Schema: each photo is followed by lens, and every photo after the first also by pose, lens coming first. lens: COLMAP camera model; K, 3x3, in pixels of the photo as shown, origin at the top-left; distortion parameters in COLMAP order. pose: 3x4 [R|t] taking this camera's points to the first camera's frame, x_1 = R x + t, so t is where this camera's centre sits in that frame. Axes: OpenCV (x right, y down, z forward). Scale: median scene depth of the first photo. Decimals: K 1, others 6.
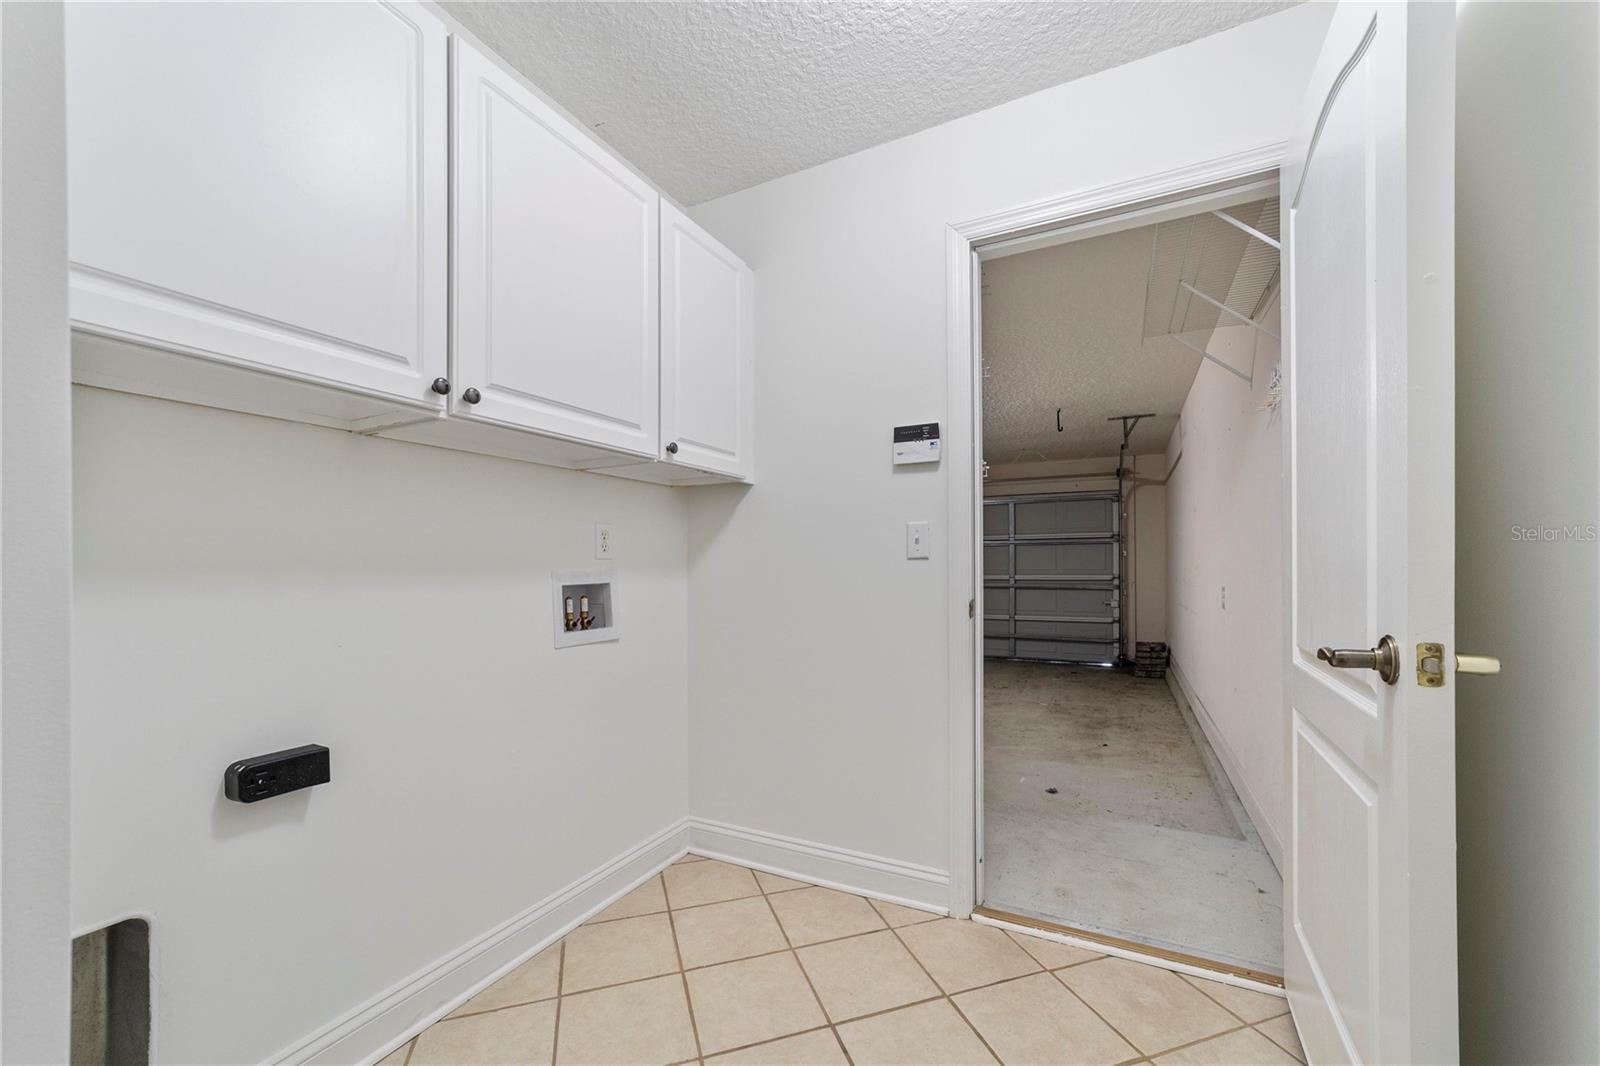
lens RADIAL K [[614.5, 0, 805.8], [0, 614.5, 556.2], [0, 0, 1]] dist [0.006343, 0.000539]
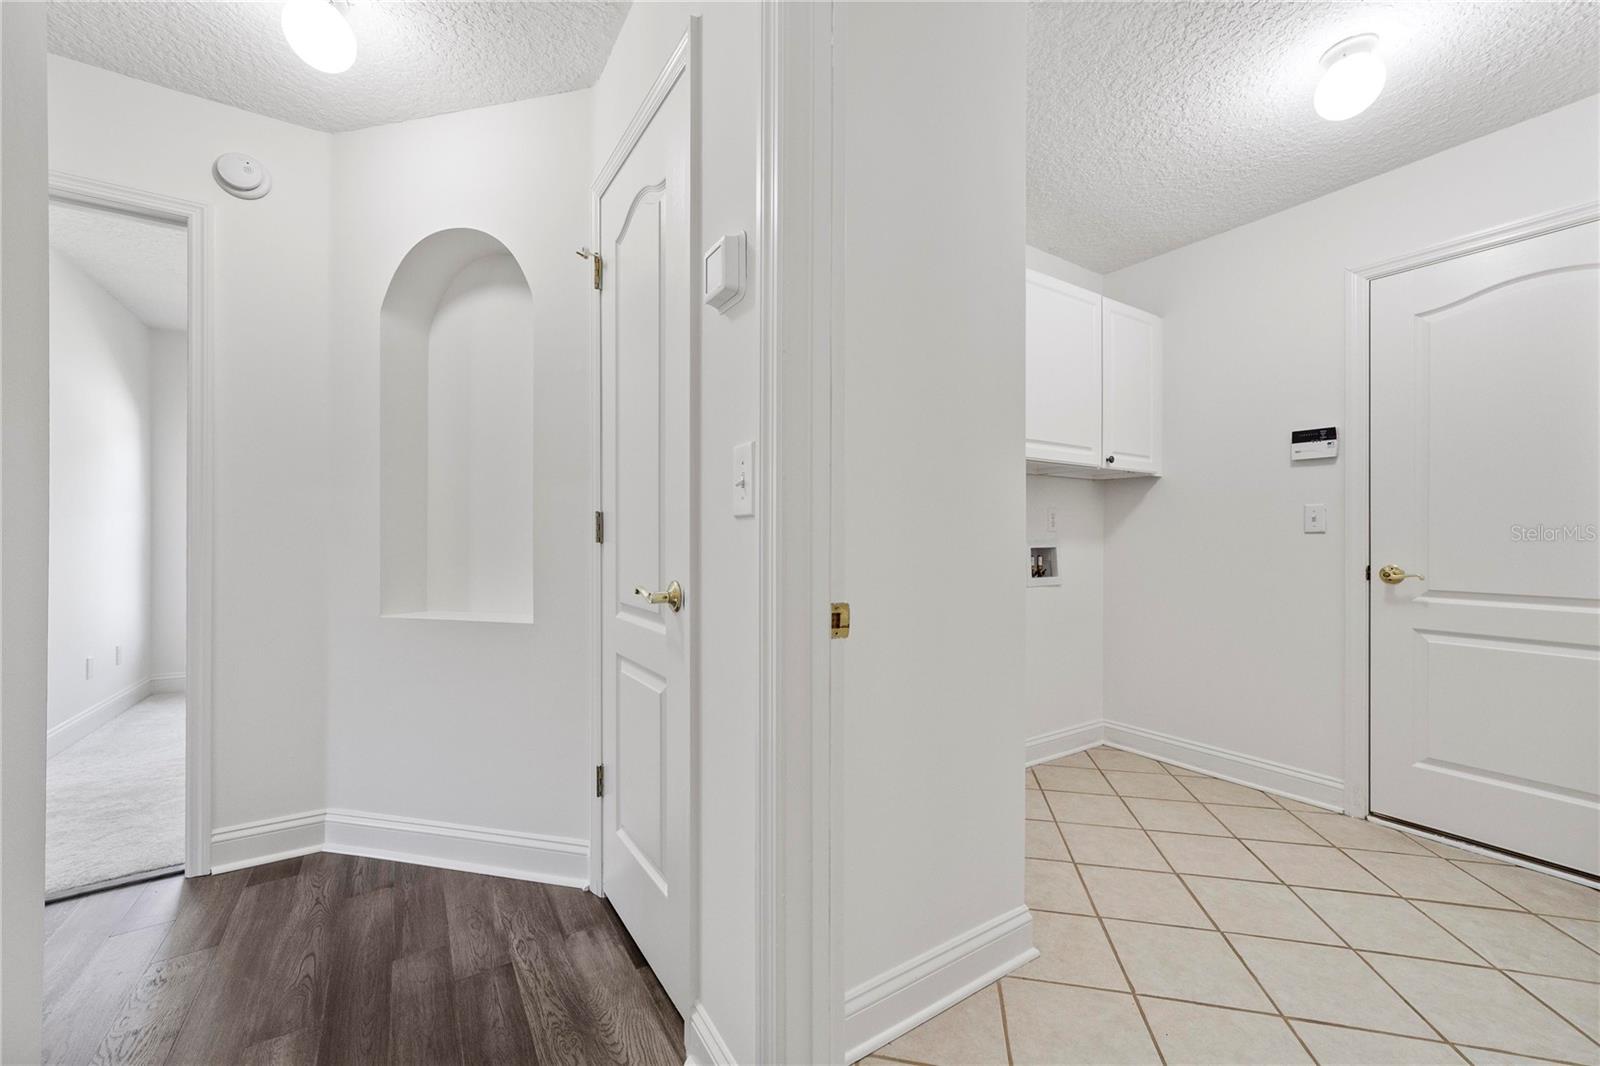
lens RADIAL K [[636.5, 0, 792.8], [0, 636.5, 530.0], [0, 0, 1]] dist [-0.002460, 0.000080]
pose [[0.865734, 0.004927, -0.500480, -0.098430], [-0.003451, 0.999987, 0.003875, -0.003160], [0.500493, -0.001627, 0.865739, -0.701146]]
